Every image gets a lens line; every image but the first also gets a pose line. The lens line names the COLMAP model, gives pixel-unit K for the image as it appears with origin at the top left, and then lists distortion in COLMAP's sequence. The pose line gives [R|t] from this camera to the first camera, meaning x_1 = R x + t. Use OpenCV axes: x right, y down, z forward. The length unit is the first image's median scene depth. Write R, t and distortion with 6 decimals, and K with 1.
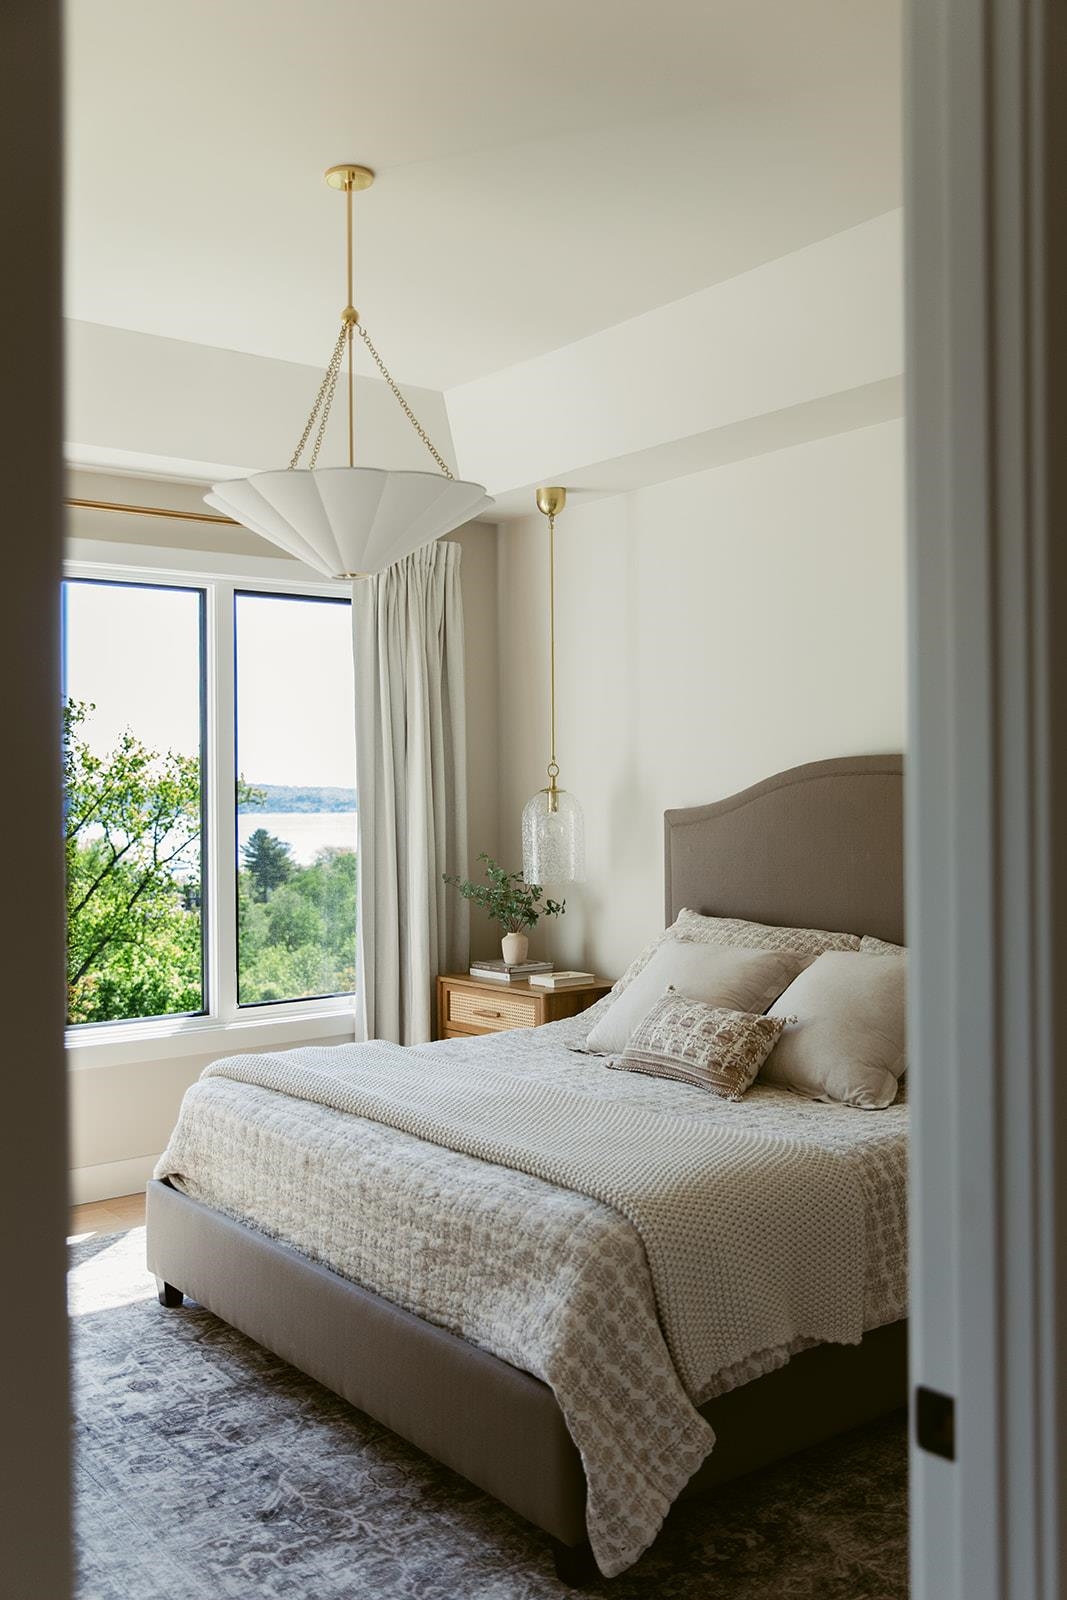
lens RADIAL K [[1411.9, 0, 546.4], [0, 1411.9, 926.4], [0, 0, 1]] dist [0.007042, -0.009655]
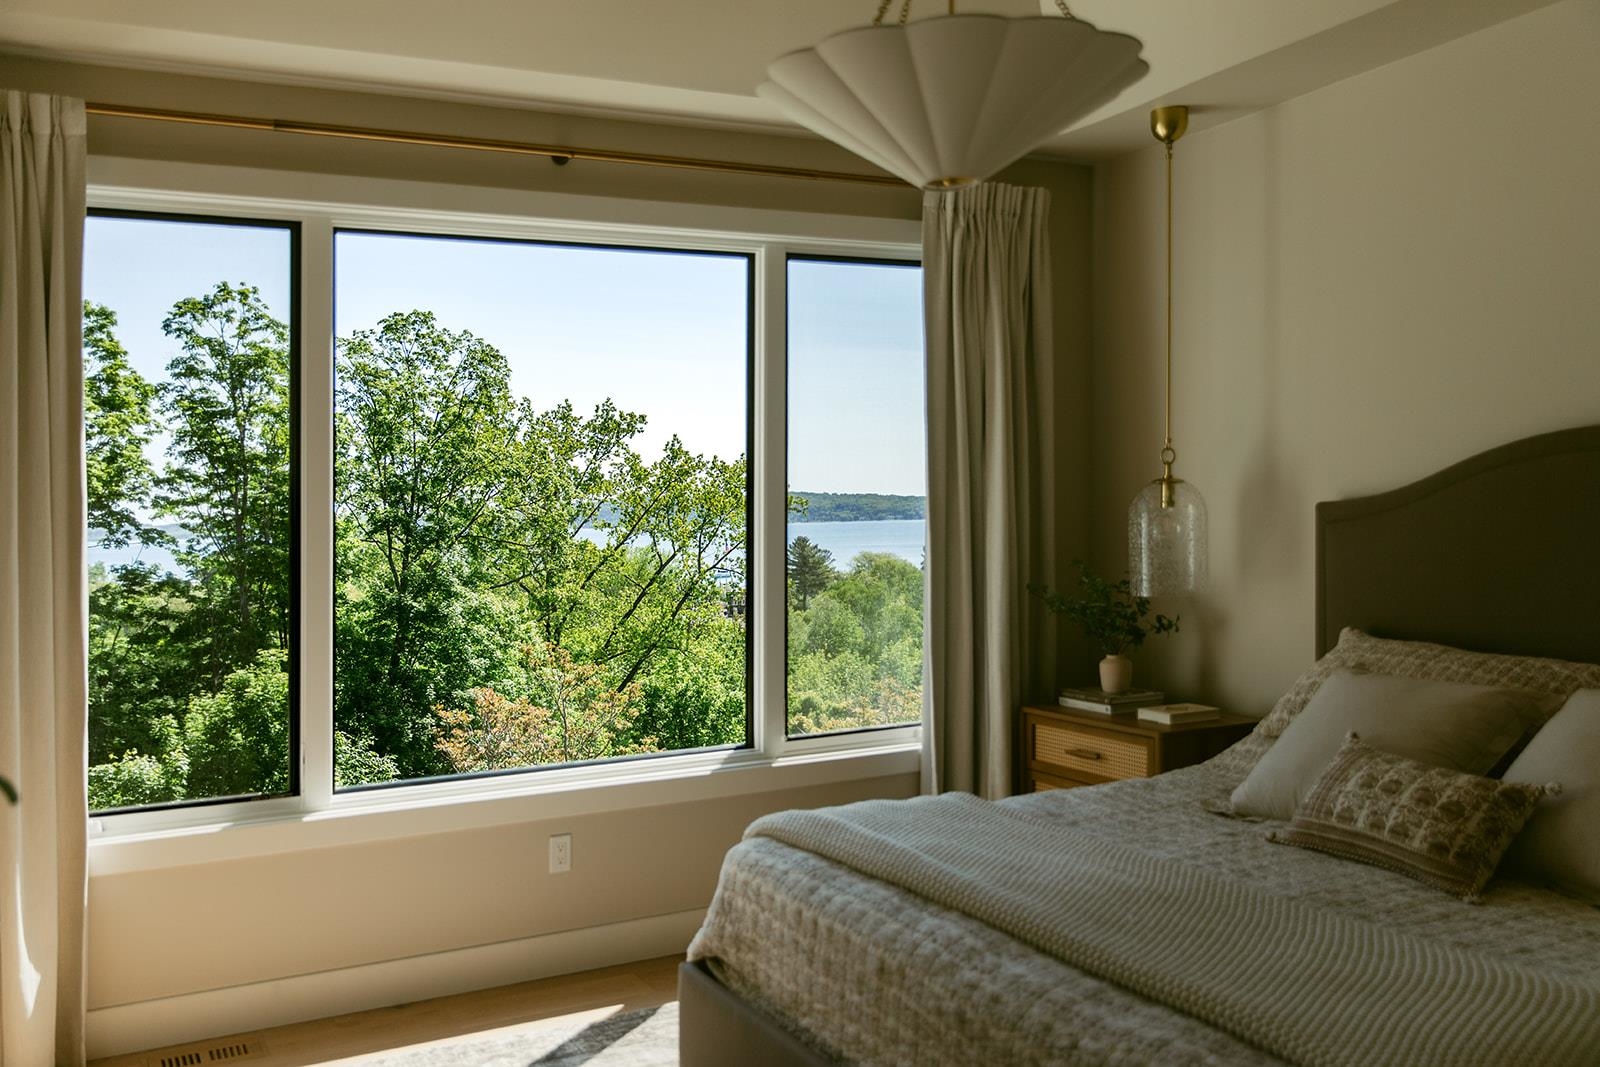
lens RADIAL K [[1411.9, 0, 800.8], [0, 1411.9, 531.4], [0, 0, 1]] dist [0.007042, -0.009655]
pose [[0.980306, -0.009646, -0.197251, -0.043958], [-0.004653, 0.997401, -0.071900, -0.008224], [0.197432, 0.071401, 0.977713, 0.171813]]
